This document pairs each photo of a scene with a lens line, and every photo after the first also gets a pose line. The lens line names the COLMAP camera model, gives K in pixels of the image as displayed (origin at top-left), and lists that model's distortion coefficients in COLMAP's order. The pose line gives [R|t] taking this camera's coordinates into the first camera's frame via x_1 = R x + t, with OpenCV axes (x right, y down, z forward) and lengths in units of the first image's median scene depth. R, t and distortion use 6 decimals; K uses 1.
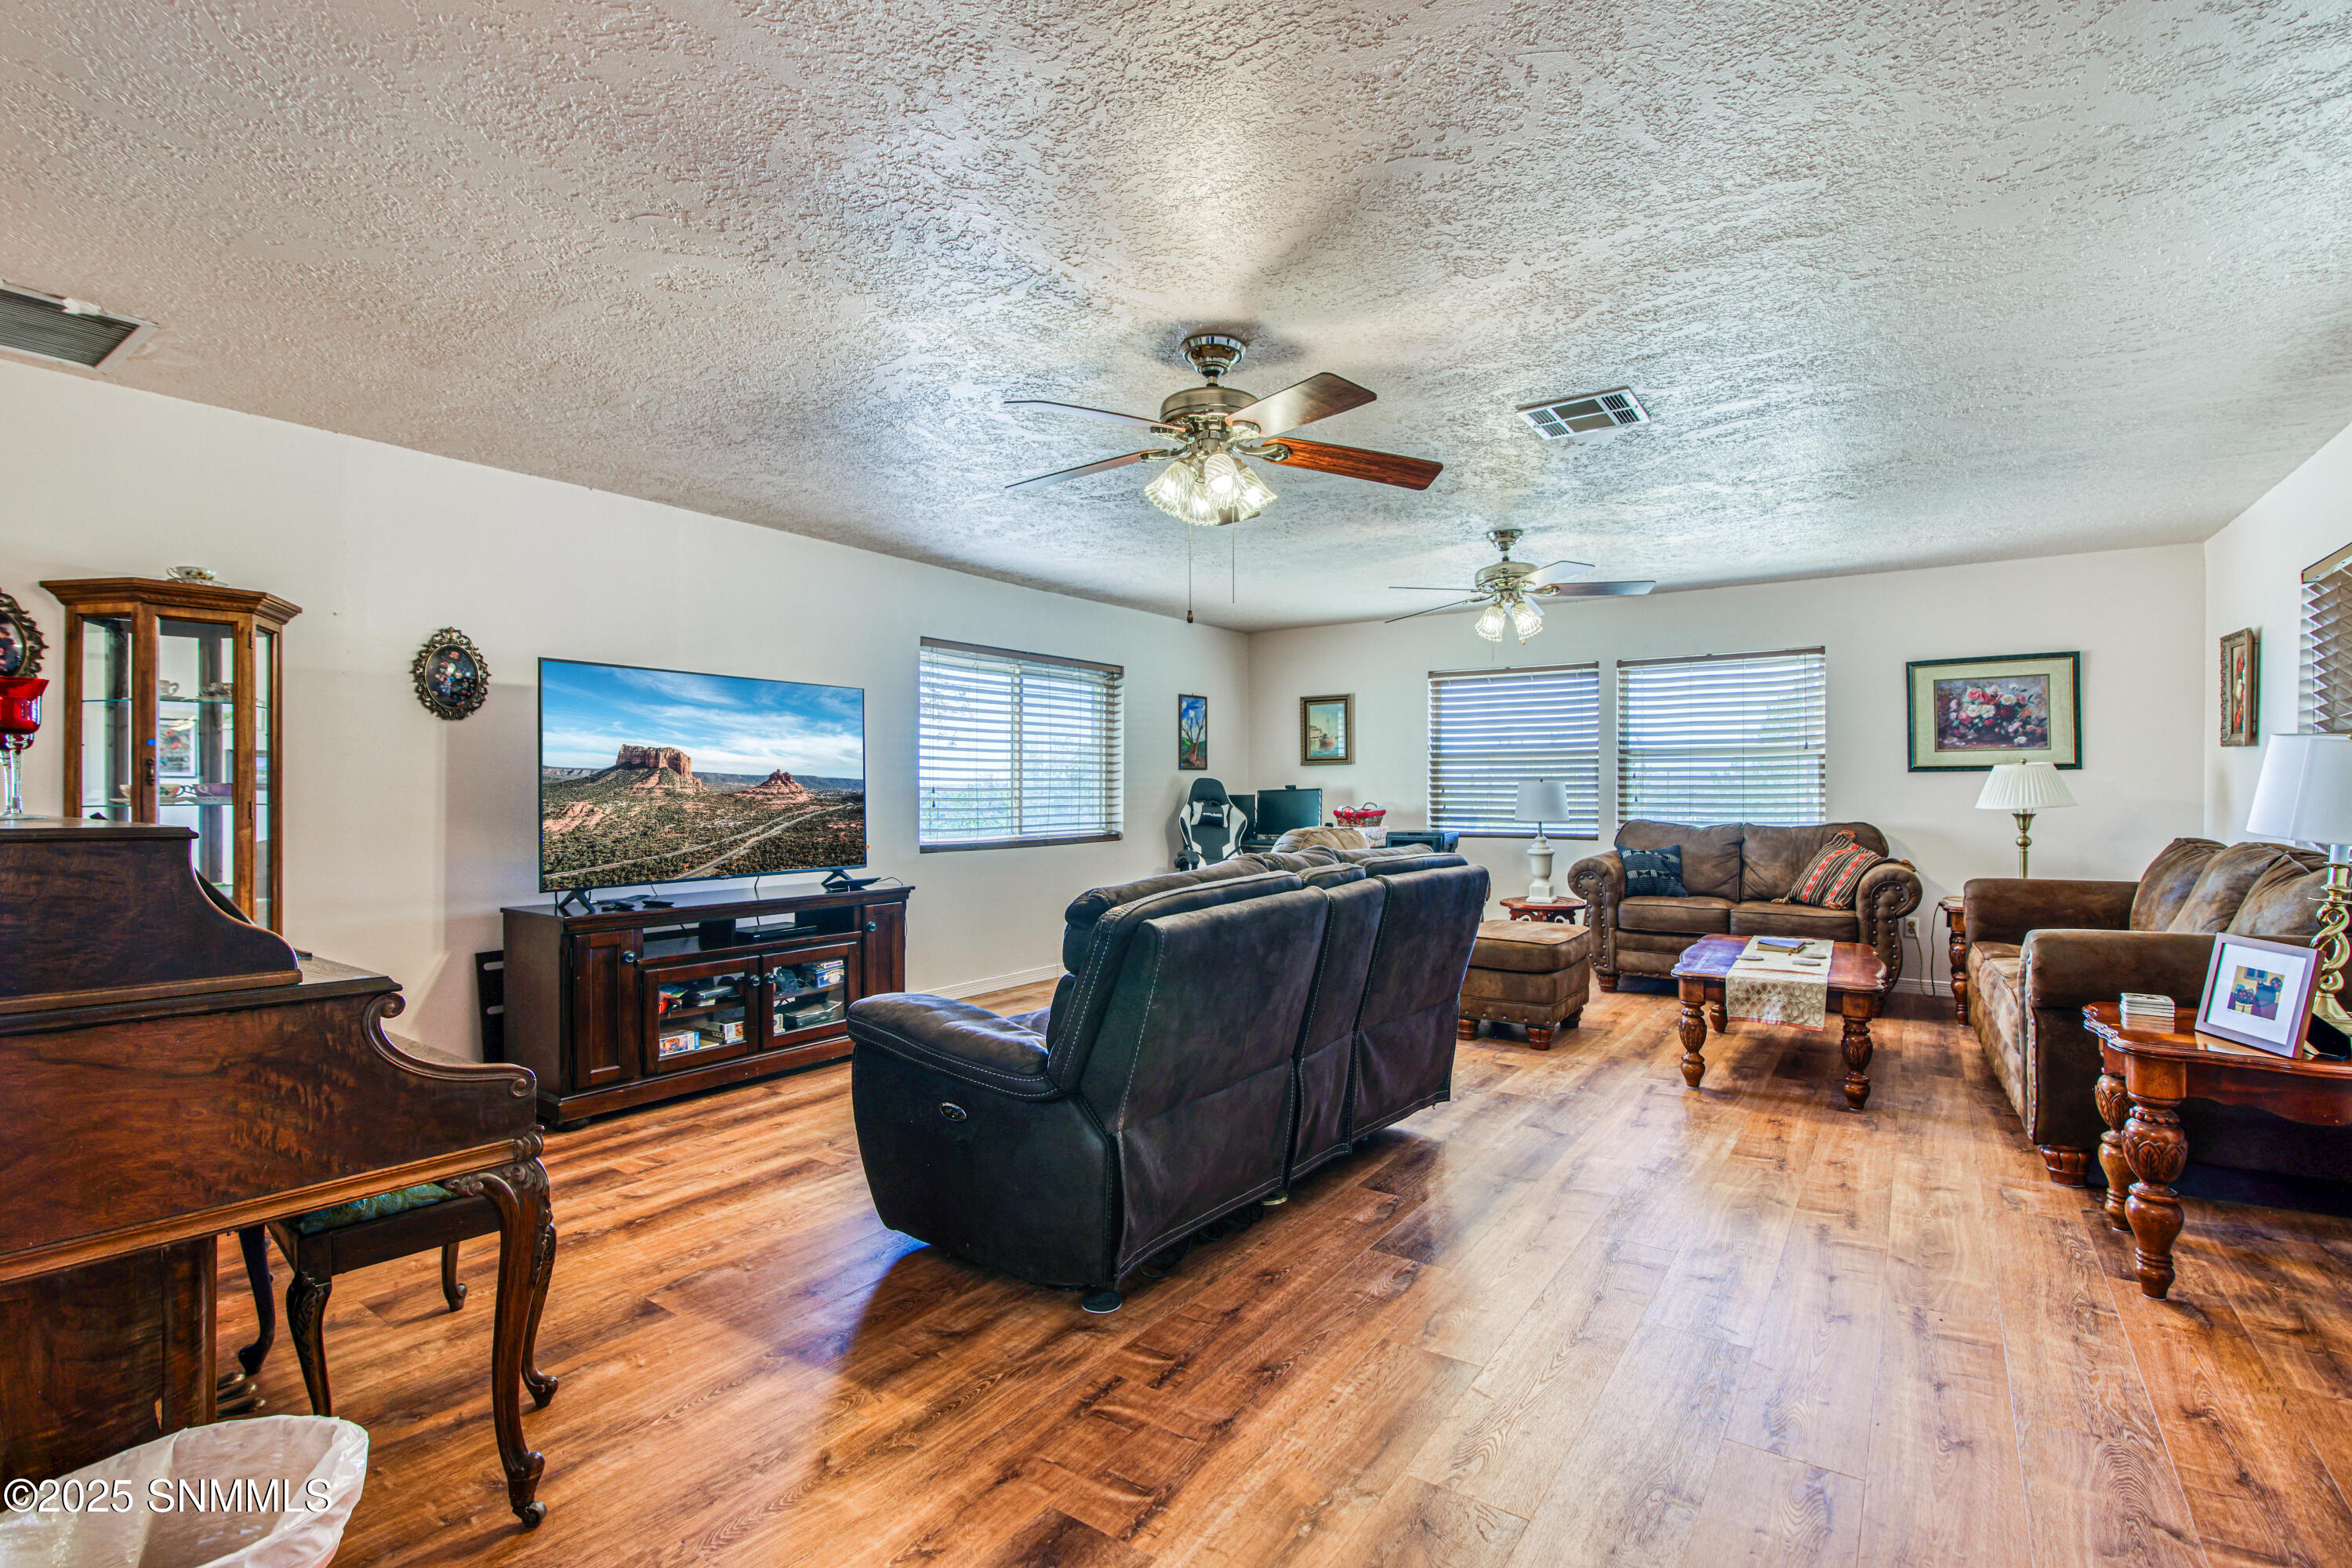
lens RADIAL K [[1070.0, 0, 1175.3], [0, 1070.0, 783.6], [0, 0, 1]] dist [-0.011106, 0.001350]
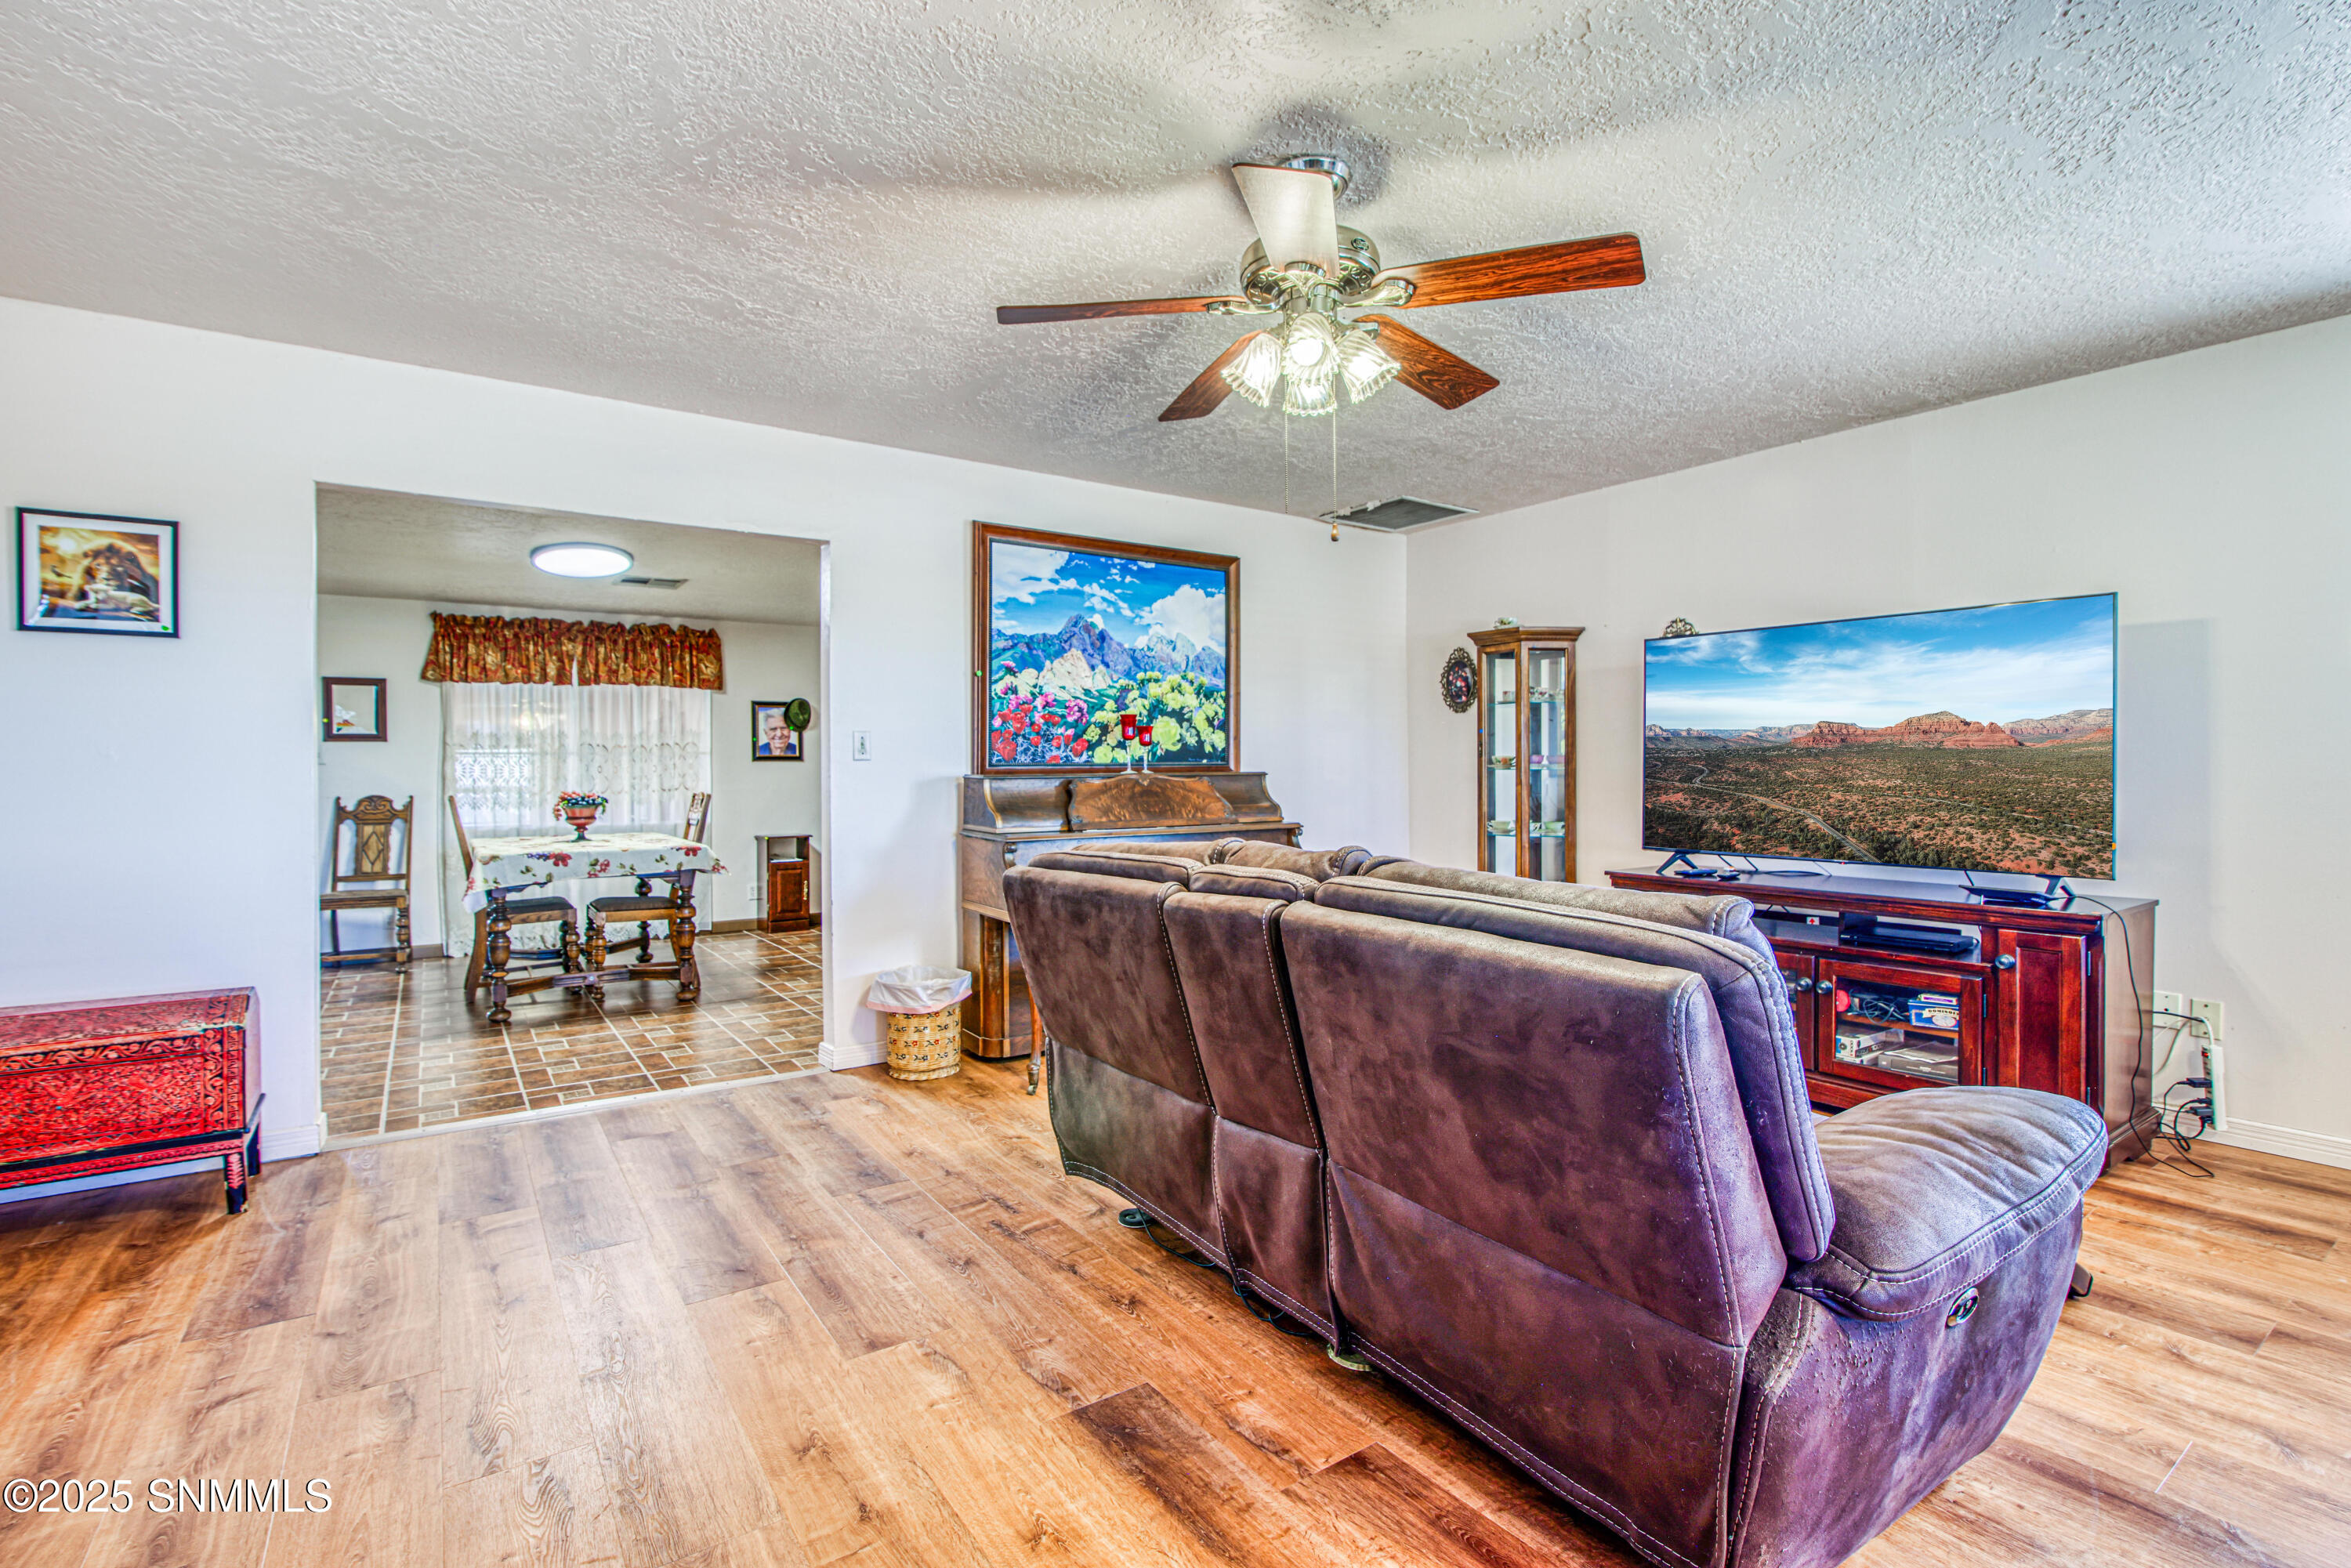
lens RADIAL K [[1069.5, 0, 1165.6], [0, 1069.5, 774.5], [0, 0, 1]] dist [-0.011106, 0.001350]
pose [[-0.344275, 0.006854, -0.938844, 0.783120], [0.010689, 0.999937, 0.003381, 0.017501], [0.938808, -0.008872, -0.344327, 1.156987]]
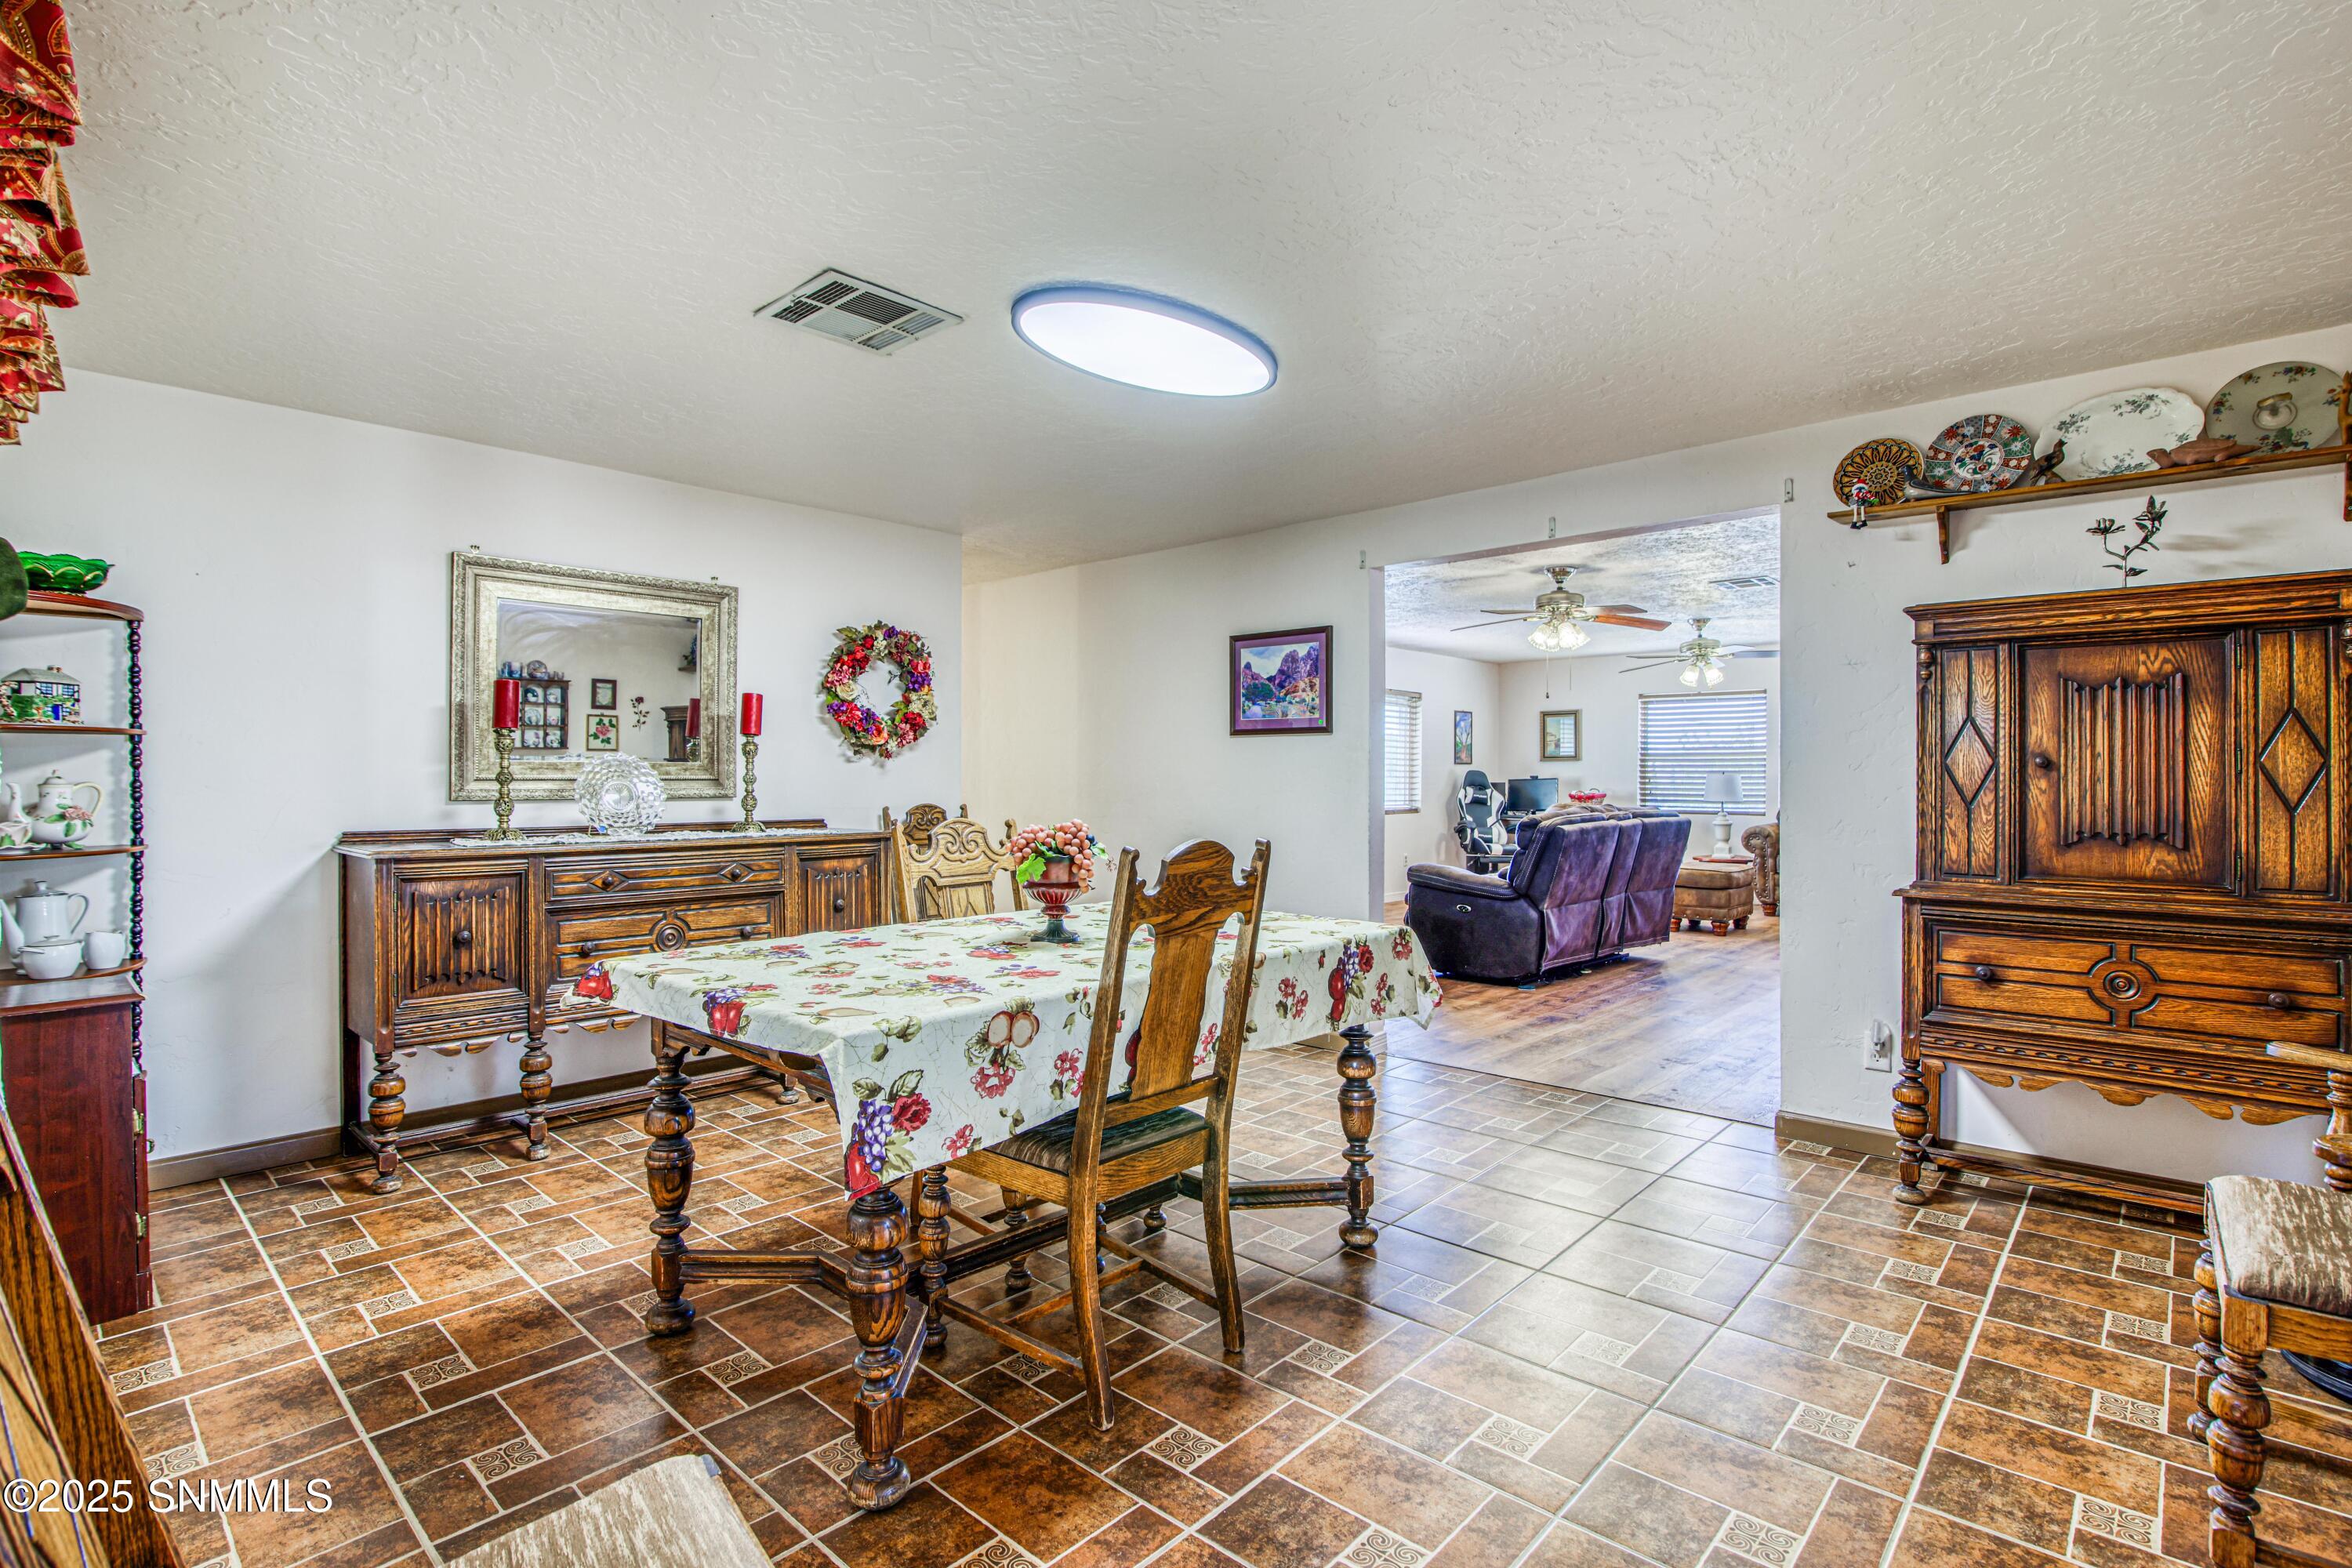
lens RADIAL K [[1070.0, 0, 1187.6], [0, 1070.0, 778.2], [0, 0, 1]] dist [-0.011106, 0.001350]
pose [[0.990774, 0.006350, -0.135373, -0.400738], [-0.005875, 0.999975, 0.003907, 0.005672], [0.135395, -0.003075, 0.990787, -1.182076]]
